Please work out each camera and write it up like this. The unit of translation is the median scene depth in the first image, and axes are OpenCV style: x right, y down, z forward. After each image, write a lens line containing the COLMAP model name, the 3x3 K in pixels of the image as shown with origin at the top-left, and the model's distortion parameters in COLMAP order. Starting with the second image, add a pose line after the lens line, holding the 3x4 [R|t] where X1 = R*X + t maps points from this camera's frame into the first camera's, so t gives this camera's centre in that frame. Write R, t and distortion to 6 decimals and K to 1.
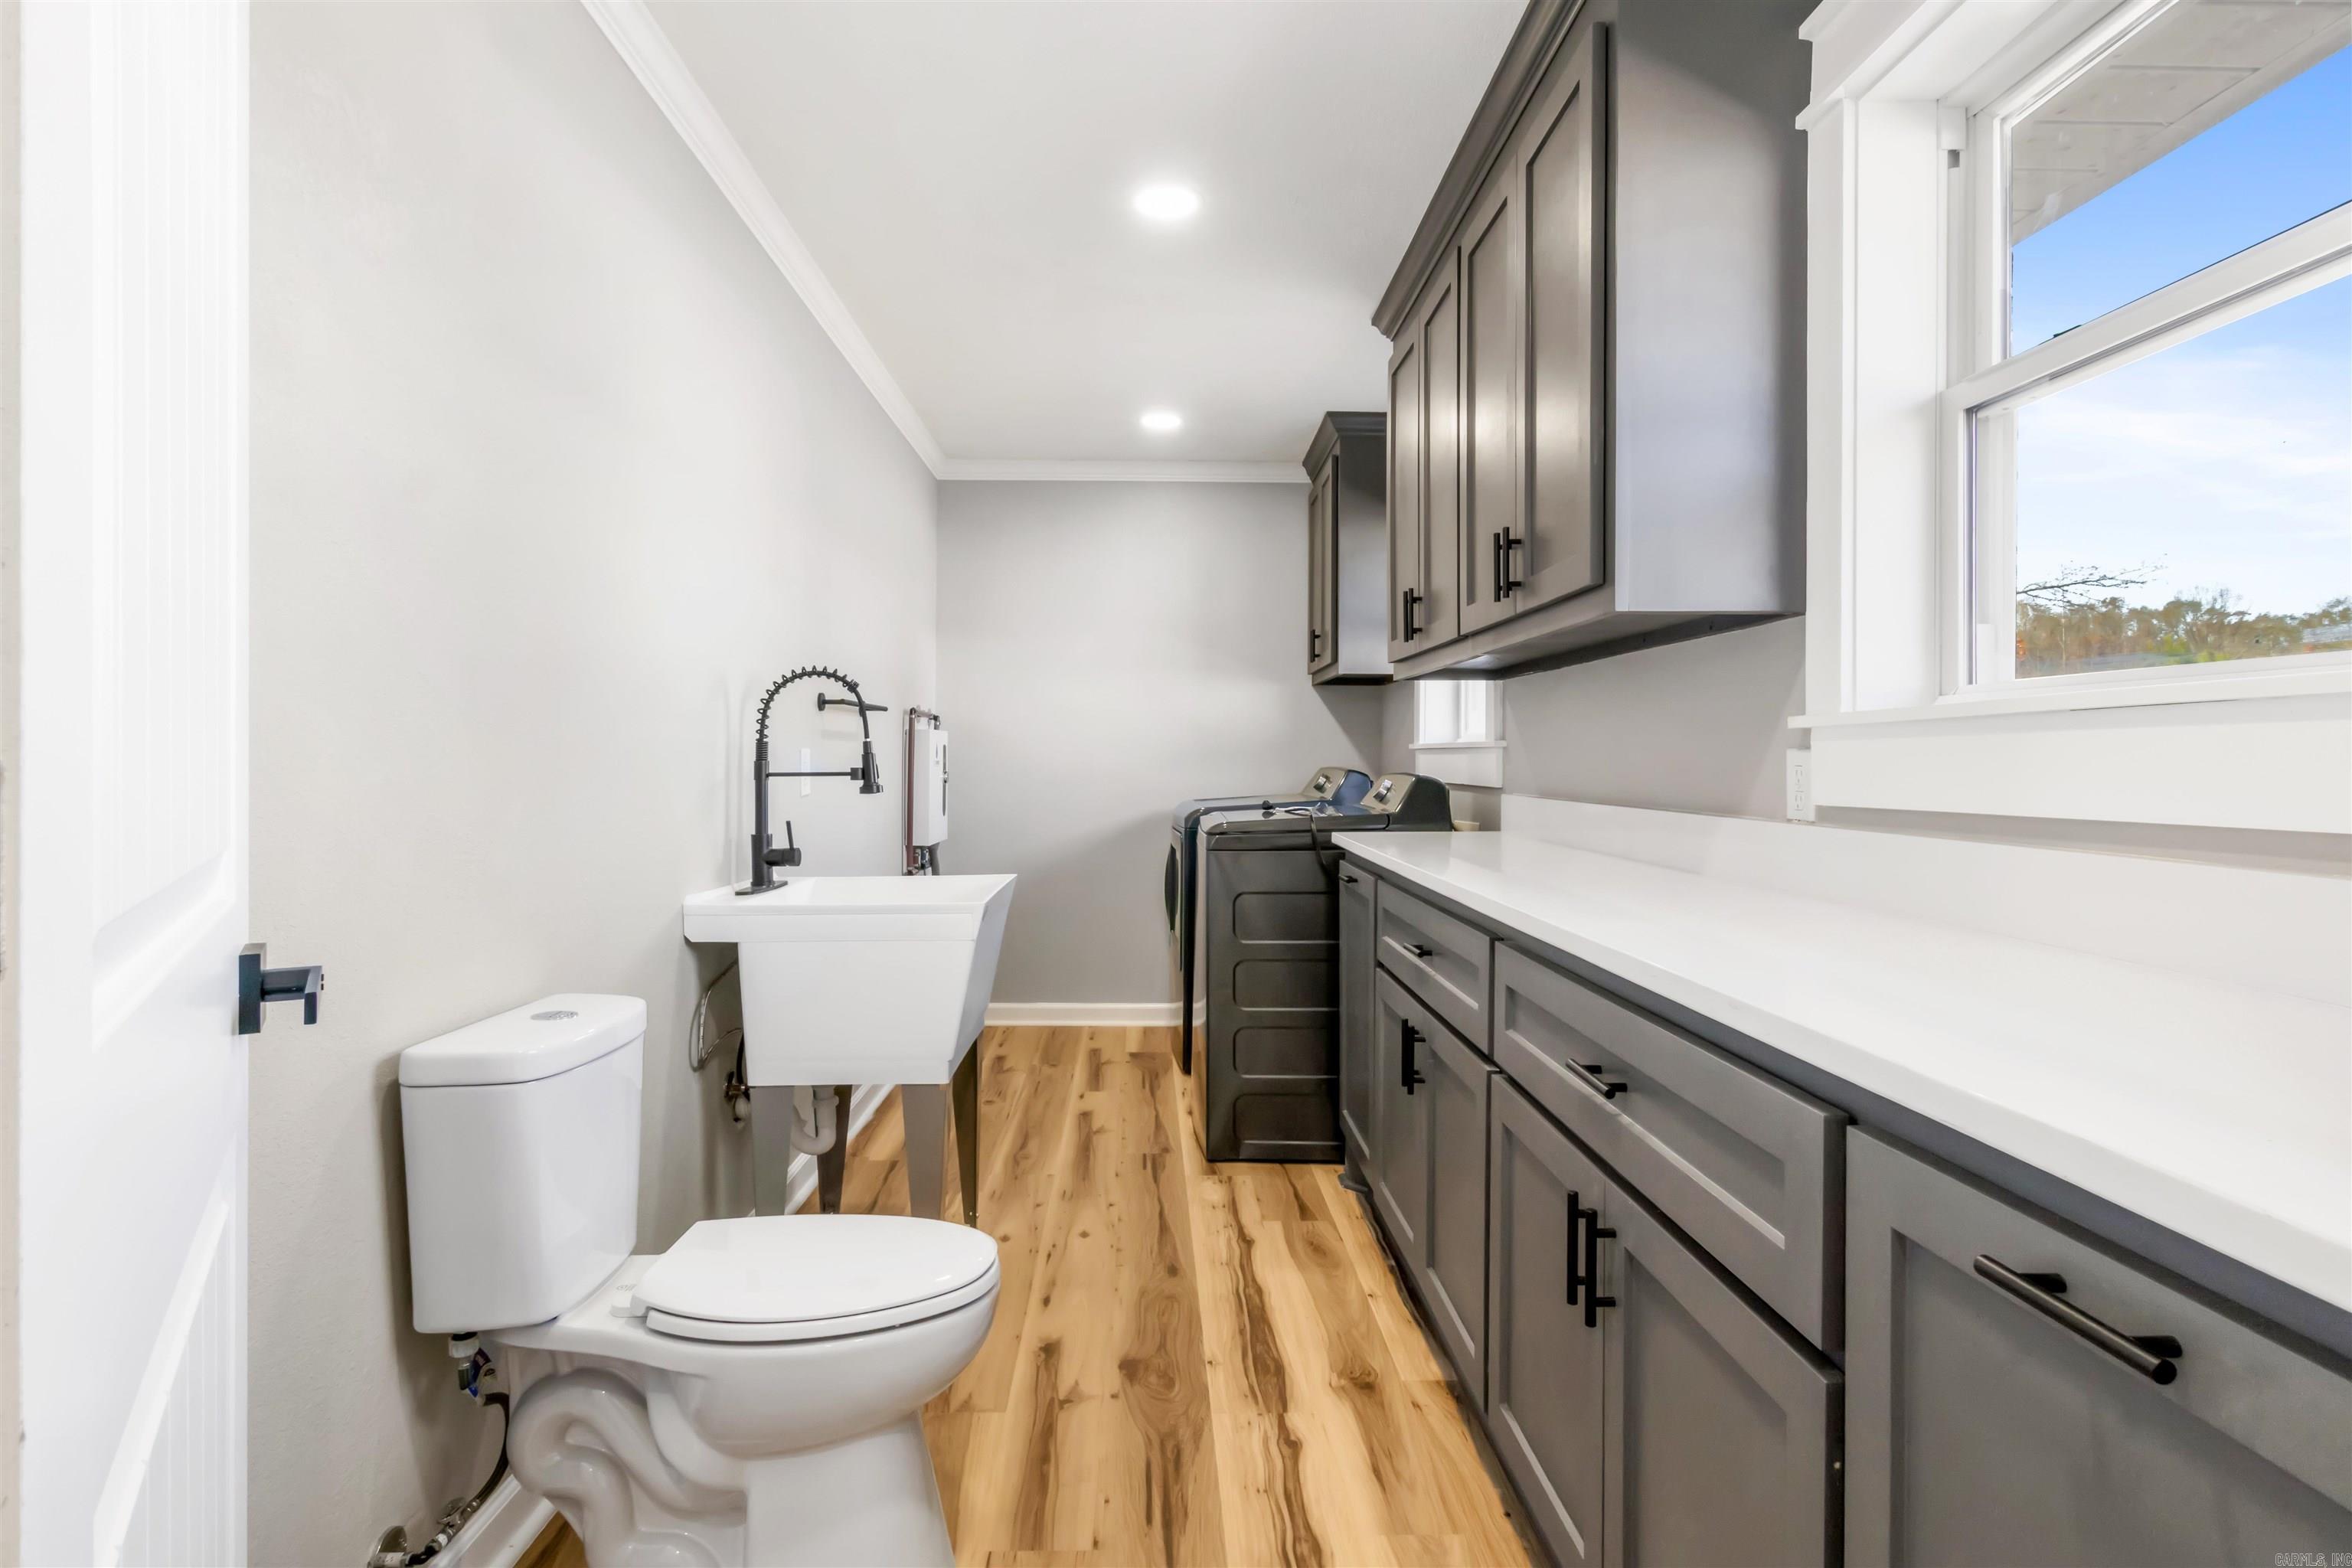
lens RADIAL K [[1220.3, 0, 1211.0], [0, 1220.3, 786.1], [0, 0, 1]] dist [0.001062, -0.001950]
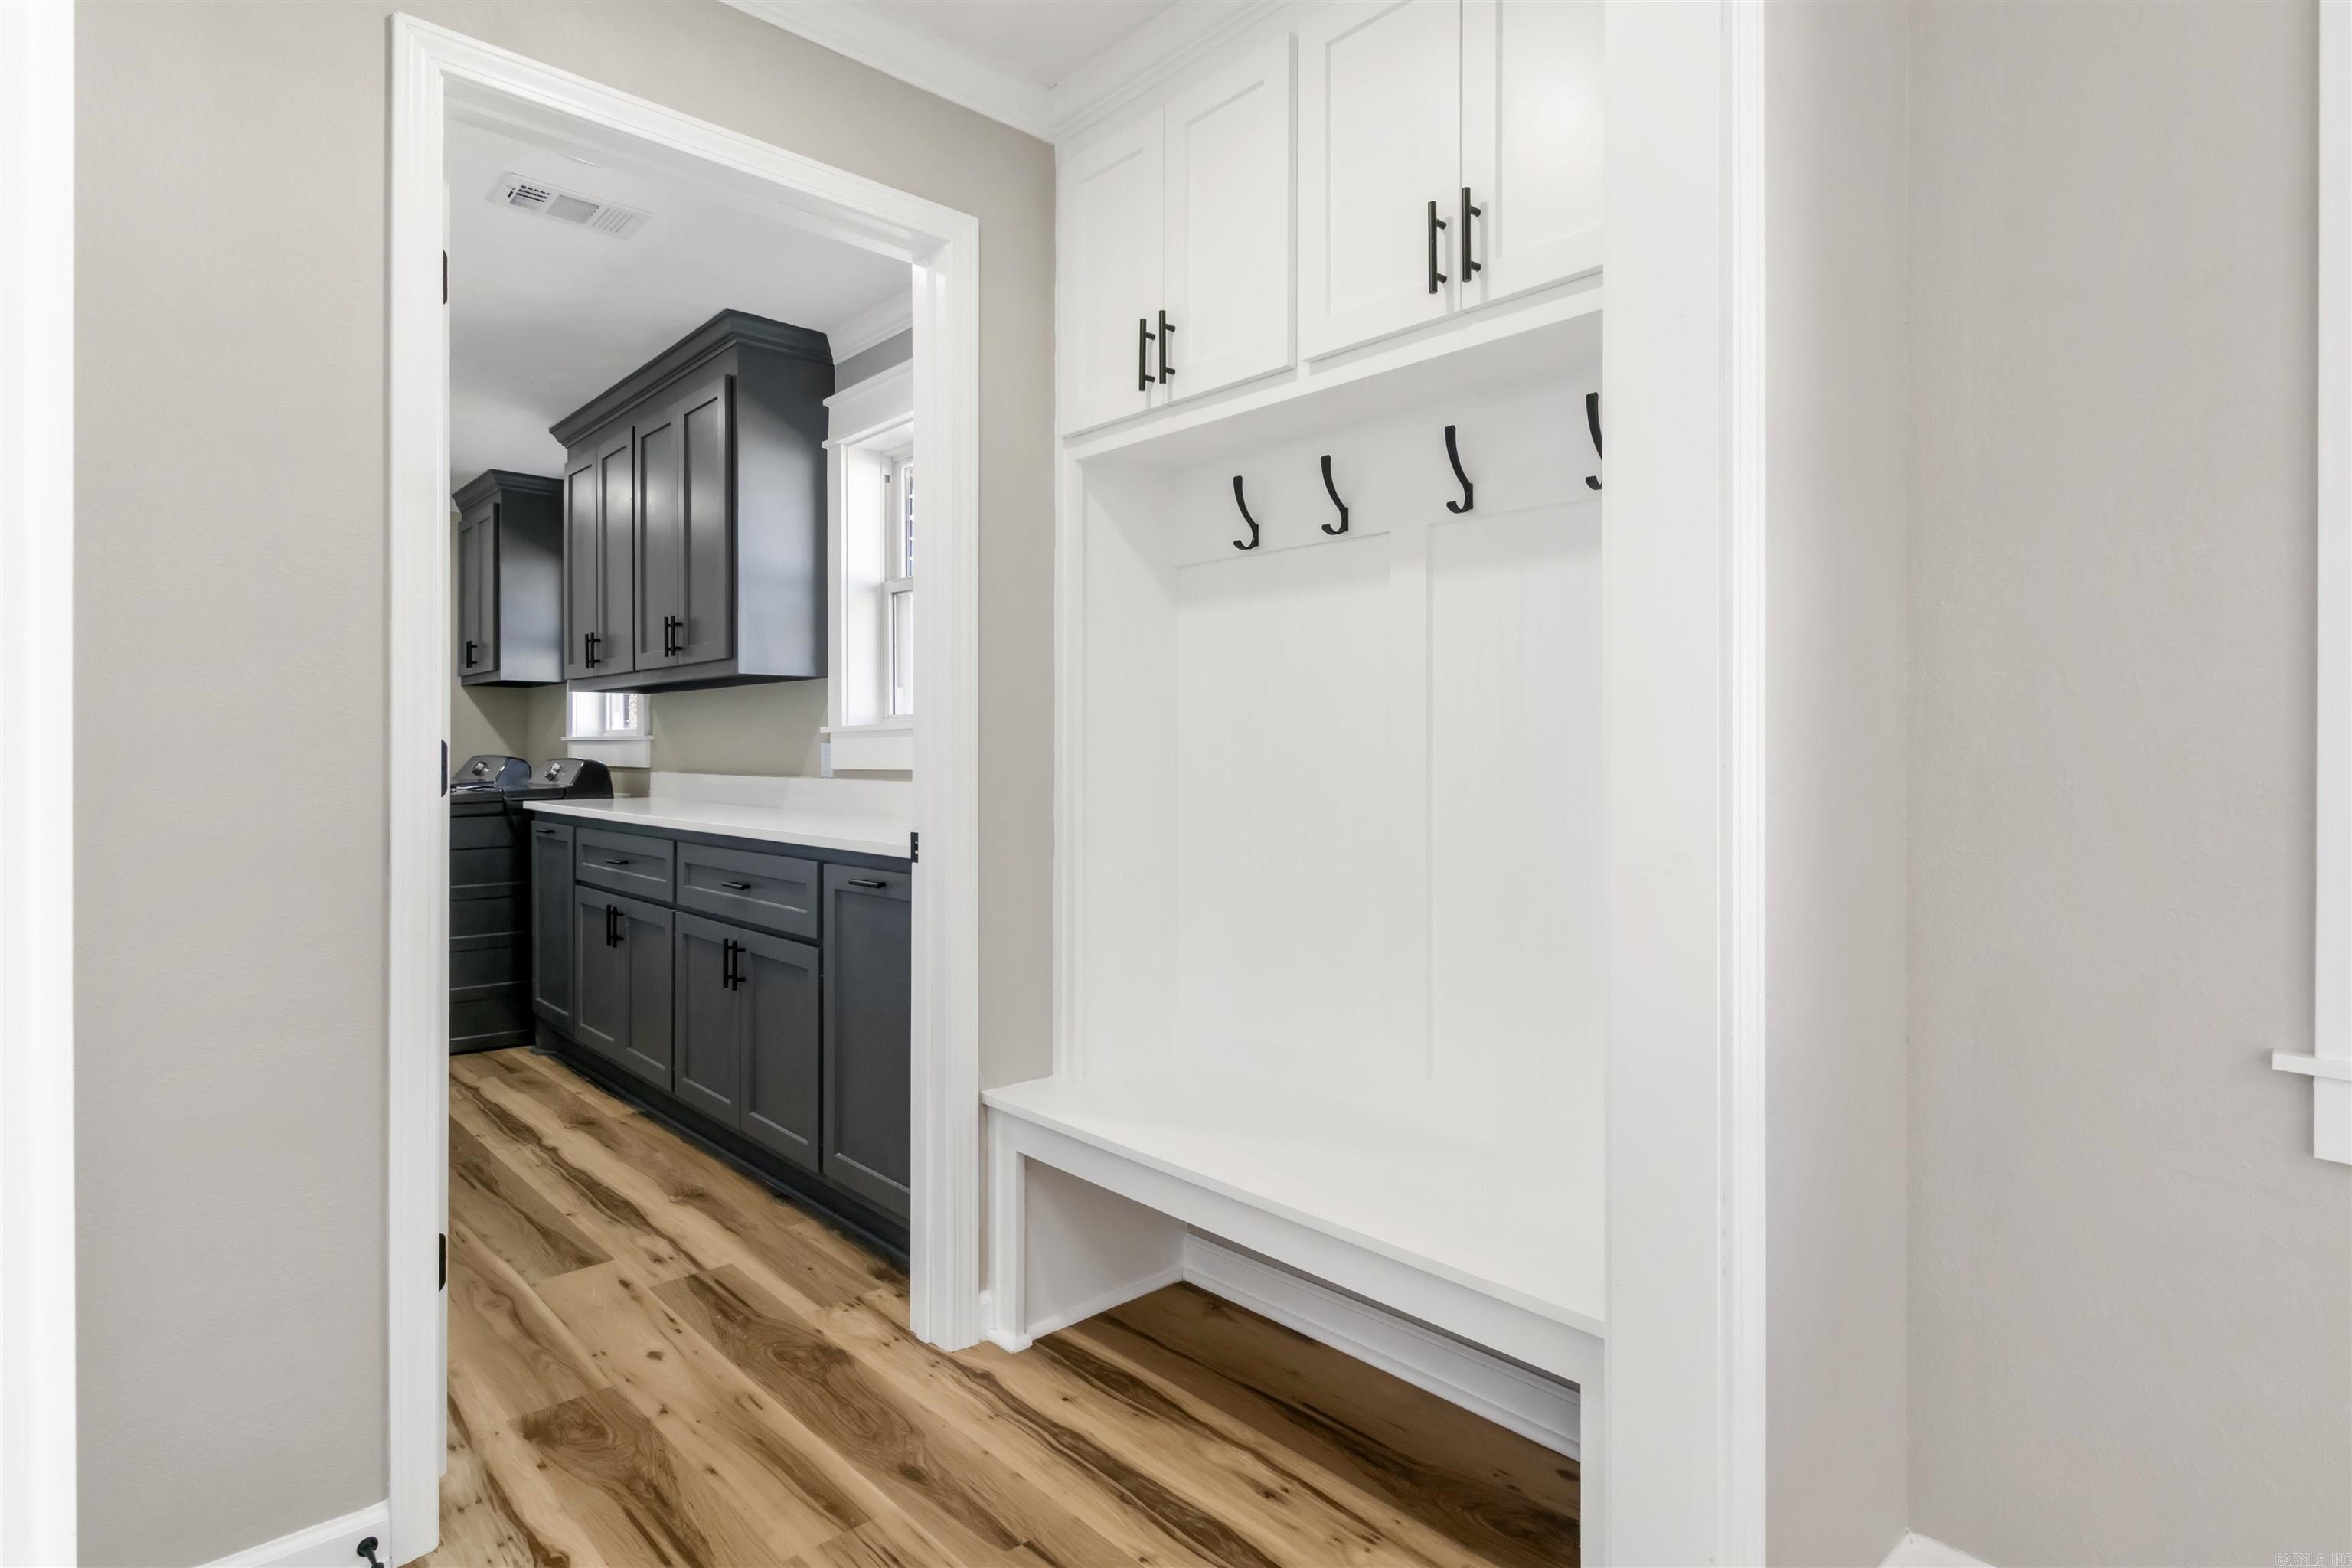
lens RADIAL K [[1220.3, 0, 1189.4], [0, 1220.3, 759.4], [0, 0, 1]] dist [0.001062, -0.001950]
pose [[0.768890, -0.006524, 0.639348, -0.312646], [0.014780, 0.999862, -0.007572, 0.019179], [-0.639210, 0.015271, 0.768880, -0.832422]]
